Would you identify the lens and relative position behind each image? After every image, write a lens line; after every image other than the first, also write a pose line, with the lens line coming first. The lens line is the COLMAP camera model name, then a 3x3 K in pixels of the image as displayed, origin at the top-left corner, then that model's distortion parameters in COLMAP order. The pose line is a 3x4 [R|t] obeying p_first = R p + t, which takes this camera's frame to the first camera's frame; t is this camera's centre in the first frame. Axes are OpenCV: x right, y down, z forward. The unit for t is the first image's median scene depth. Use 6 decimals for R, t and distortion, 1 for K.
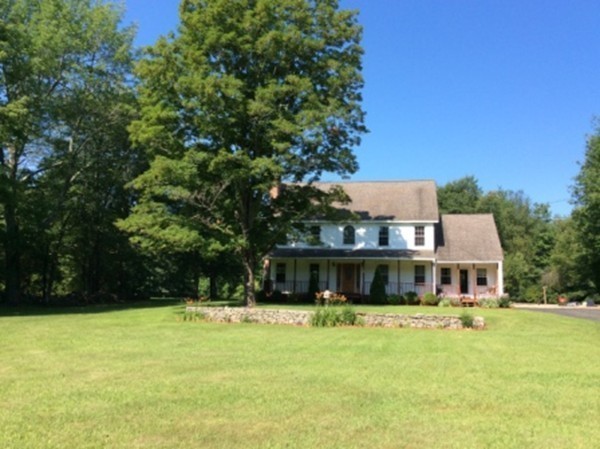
lens RADIAL K [[554.4, 0, 300.0], [0, 554.4, 224.5], [0, 0, 1]] dist [0.118407, -0.228398]
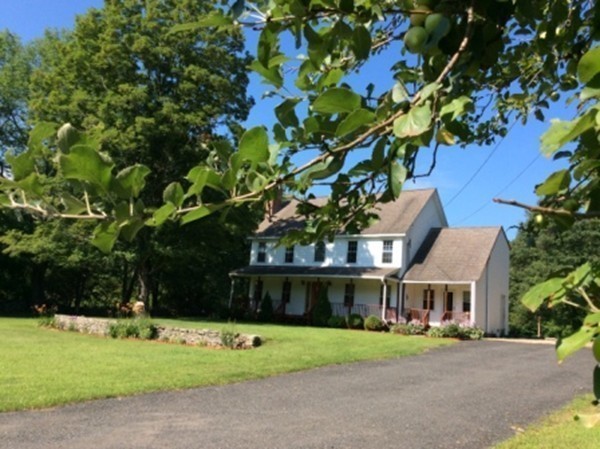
lens RADIAL K [[554.4, 0, 300.0], [0, 554.4, 224.5], [0, 0, 1]] dist [0.118407, -0.228398]
pose [[0.916286, -0.021360, -0.399954, 0.436340], [0.000925, 0.998687, -0.051217, 0.022562], [0.400523, 0.046559, 0.915103, 0.142517]]
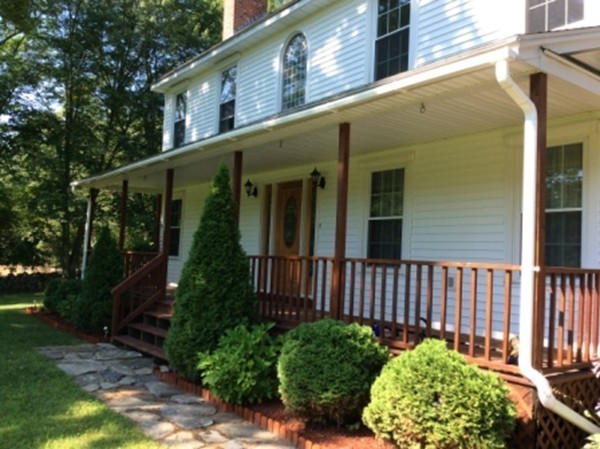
lens RADIAL K [[554.4, 0, 300.0], [0, 554.4, 224.5], [0, 0, 1]] dist [0.118407, -0.228398]
pose [[0.740632, -0.035640, -0.670965, 0.264797], [0.073089, 0.996940, 0.027723, 0.084036], [0.667924, -0.069573, 0.740971, 0.821010]]
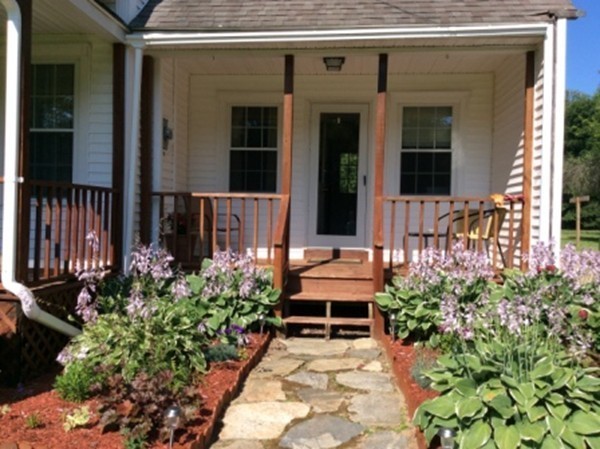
lens RADIAL K [[554.4, 0, 300.0], [0, 554.4, 224.5], [0, 0, 1]] dist [0.118407, -0.228398]
pose [[0.996433, -0.004095, 0.084288, 0.268447], [-0.009556, 0.986923, 0.160912, 0.089724], [-0.083845, -0.161143, 0.983363, 0.822689]]
